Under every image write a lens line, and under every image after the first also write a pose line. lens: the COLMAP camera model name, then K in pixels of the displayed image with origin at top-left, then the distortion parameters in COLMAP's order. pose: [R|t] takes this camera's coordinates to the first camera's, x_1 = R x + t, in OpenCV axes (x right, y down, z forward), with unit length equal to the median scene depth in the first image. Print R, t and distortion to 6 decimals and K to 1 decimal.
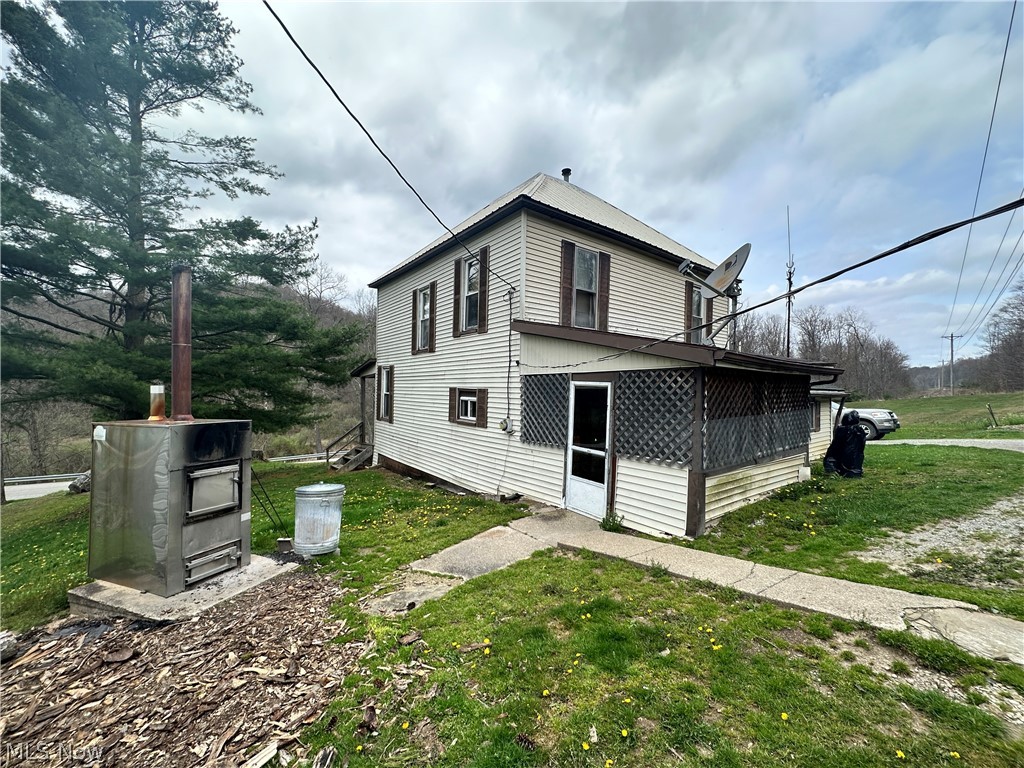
lens RADIAL K [[410.6, 0, 512.0], [0, 410.6, 384.0], [0, 0, 1]] dist [-0.000114, 0.000133]
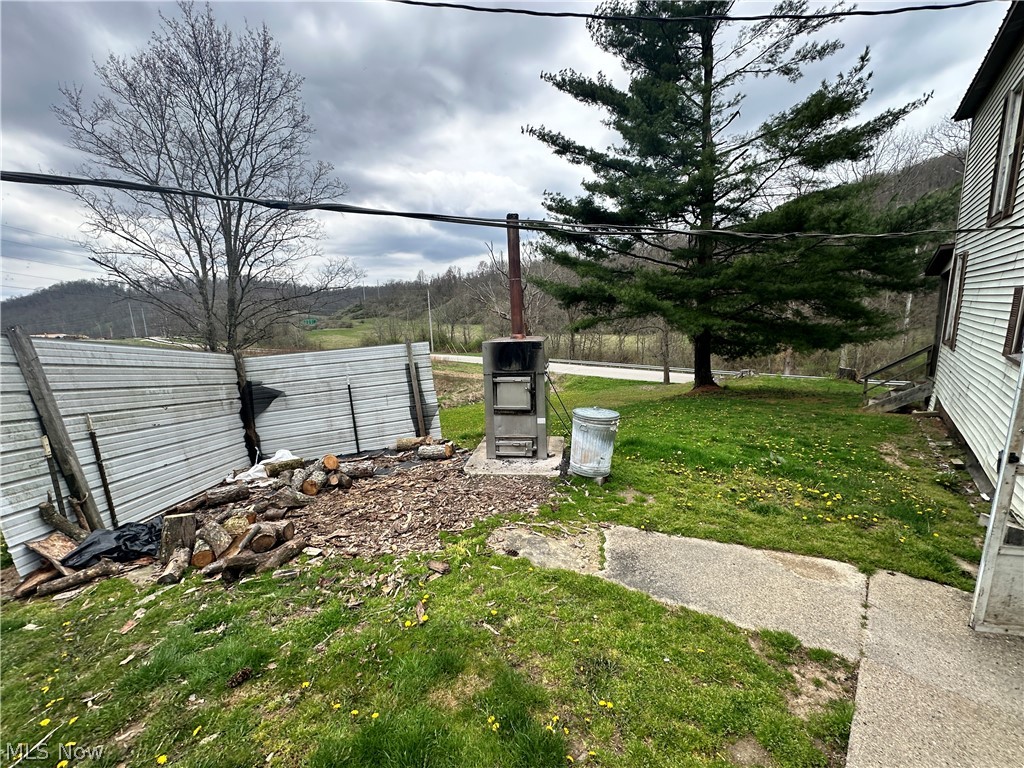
lens RADIAL K [[407.5, 0, 512.0], [0, 407.5, 384.0], [0, 0, 1]] dist [-0.001804, -0.000531]
pose [[0.204140, 0.150198, -0.967351, 0.307901], [0.062675, 0.984127, 0.166030, 0.008812], [0.976933, -0.094522, 0.191486, 0.454332]]
